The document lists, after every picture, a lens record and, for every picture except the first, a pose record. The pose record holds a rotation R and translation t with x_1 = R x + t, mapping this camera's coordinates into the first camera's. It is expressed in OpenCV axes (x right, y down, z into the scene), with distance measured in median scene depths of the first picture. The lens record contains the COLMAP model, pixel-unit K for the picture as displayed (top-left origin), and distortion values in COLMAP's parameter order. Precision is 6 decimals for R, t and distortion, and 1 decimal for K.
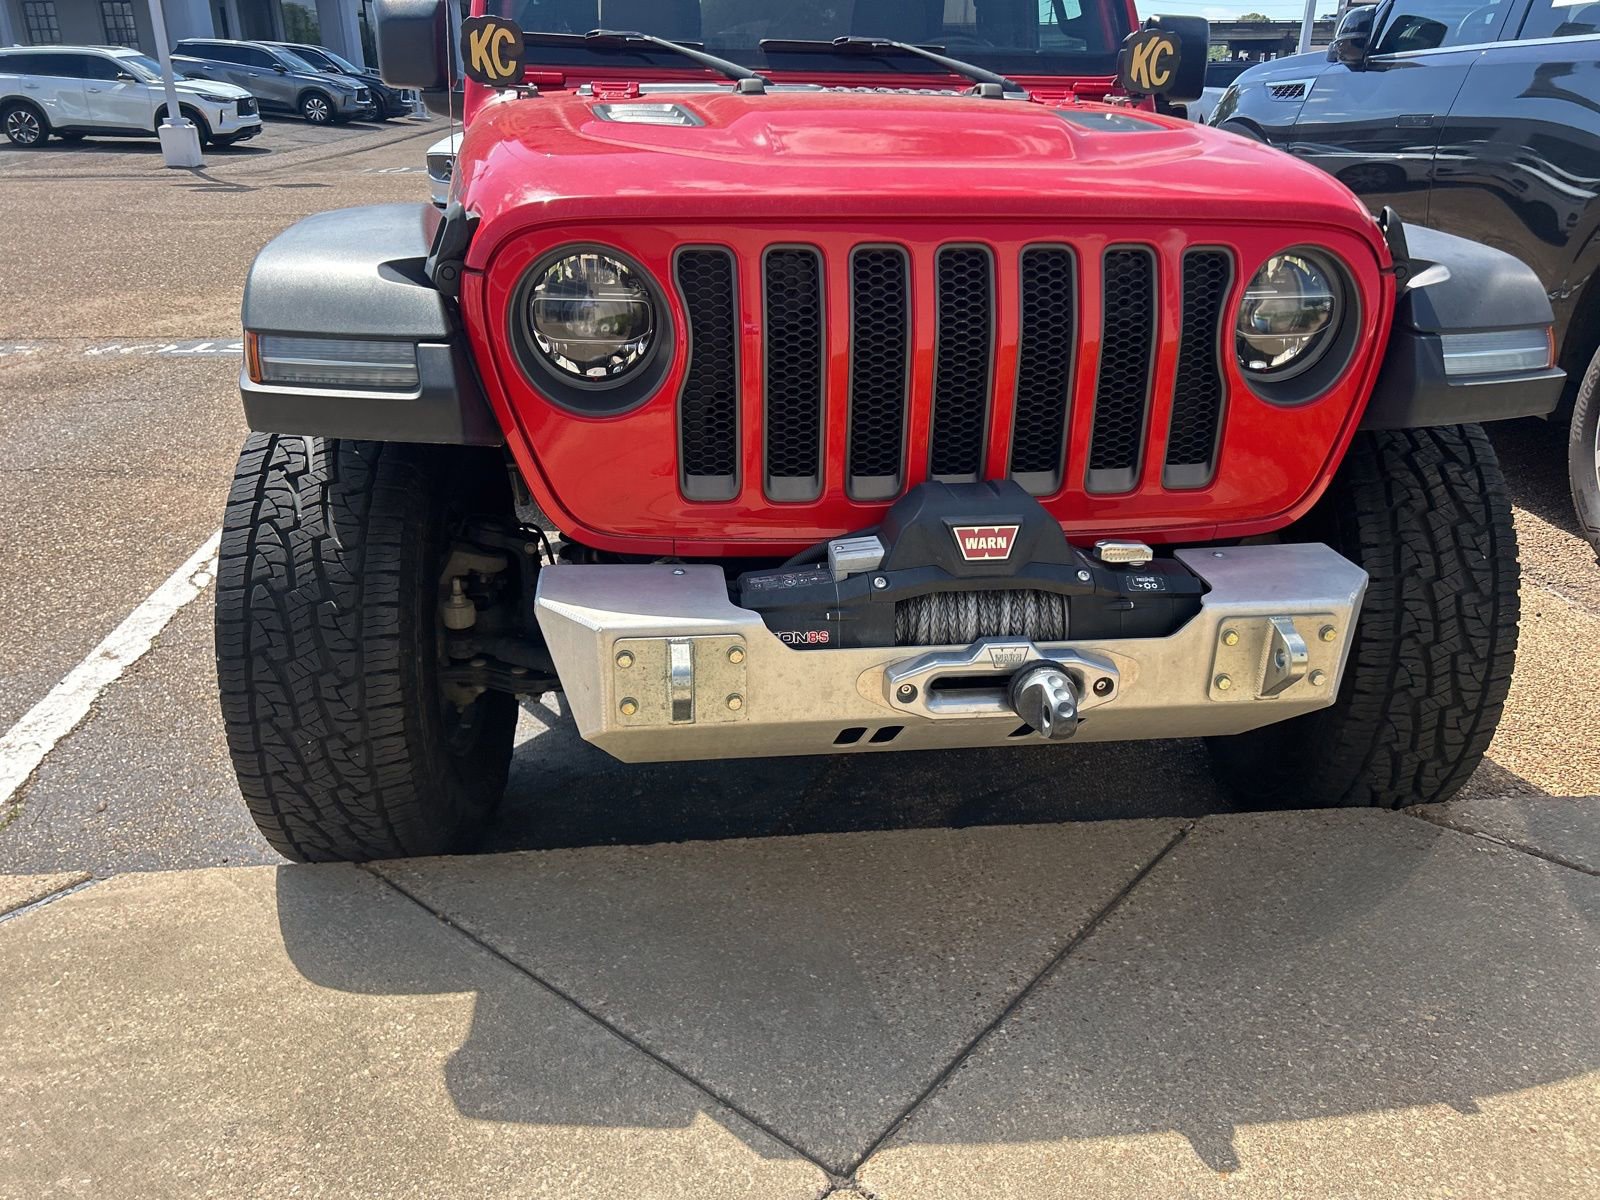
lens RADIAL K [[1204.2, 0, 809.0], [0, 1204.2, 616.1], [0, 0, 1]] dist [0.059257, -0.070529]
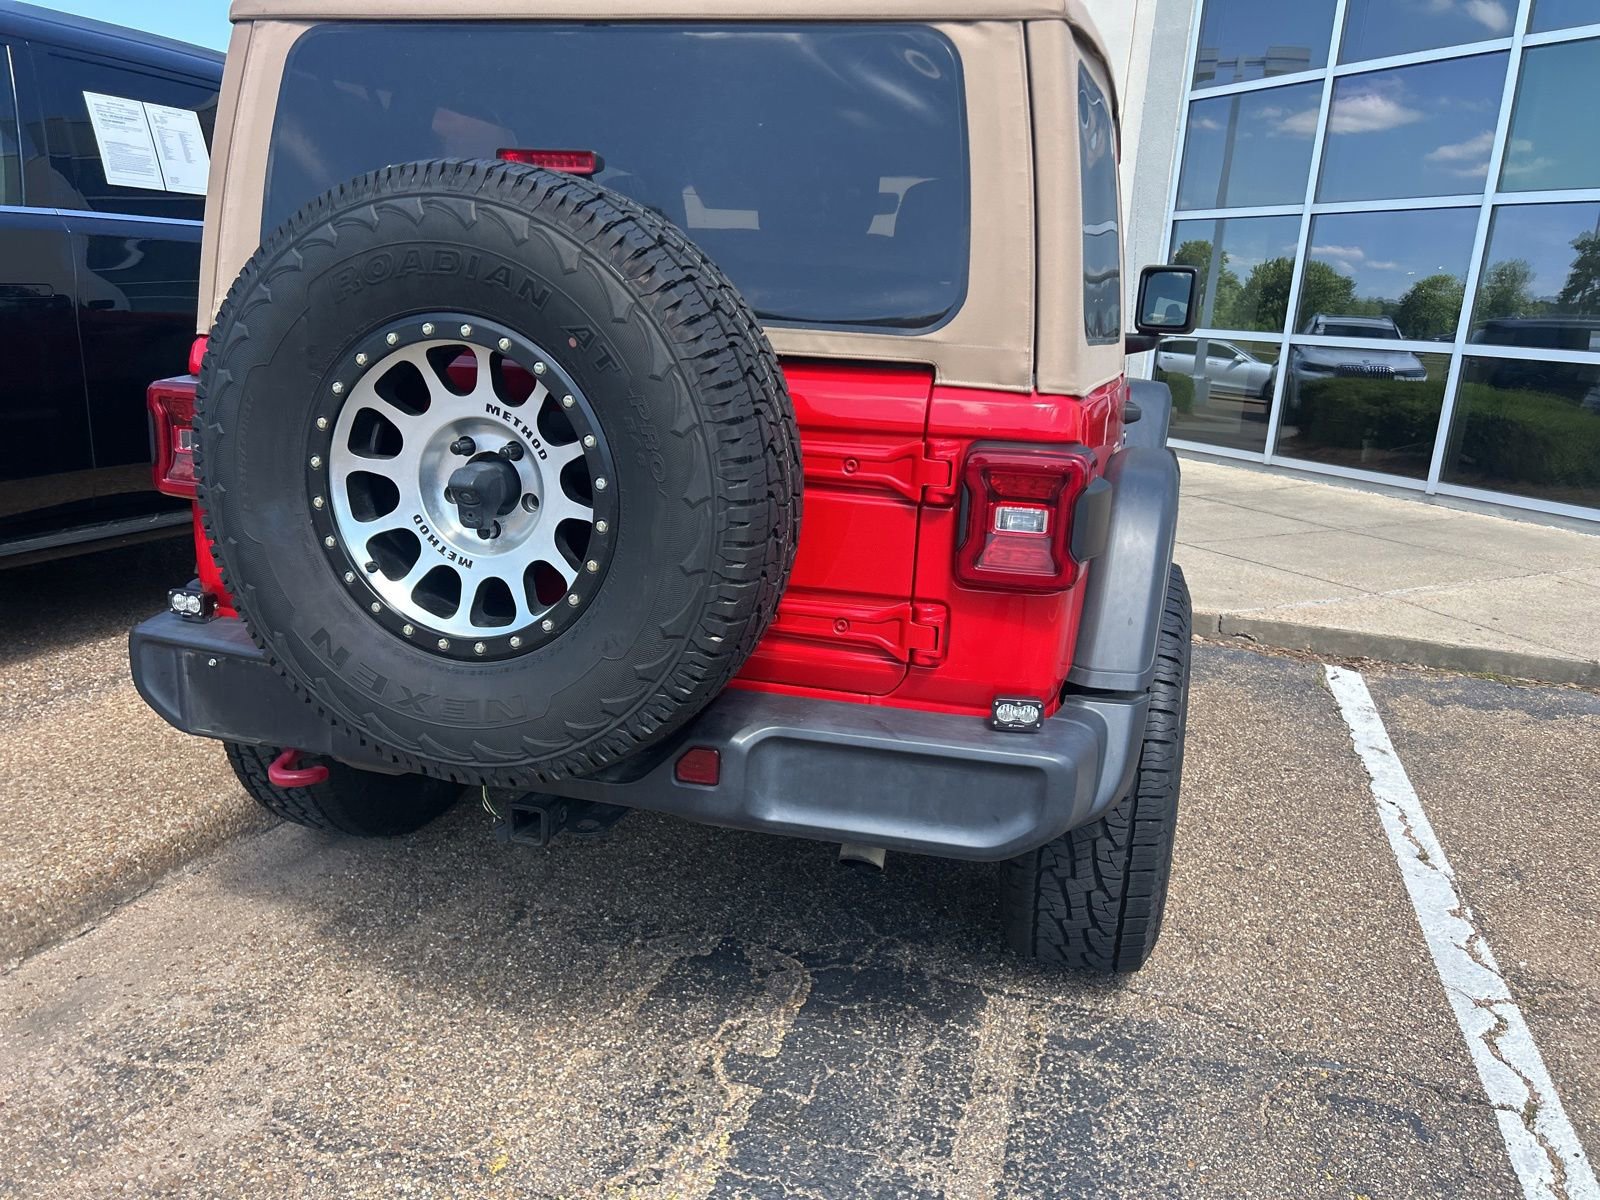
lens RADIAL K [[1204.2, 0, 807.1], [0, 1204.2, 607.0], [0, 0, 1]] dist [0.059257, -0.070529]
pose [[-0.916154, -0.159851, 0.367572, -0.803629], [0.092545, 0.807901, 0.582007, -1.616484], [-0.389996, 0.567225, -0.725368, 3.682458]]
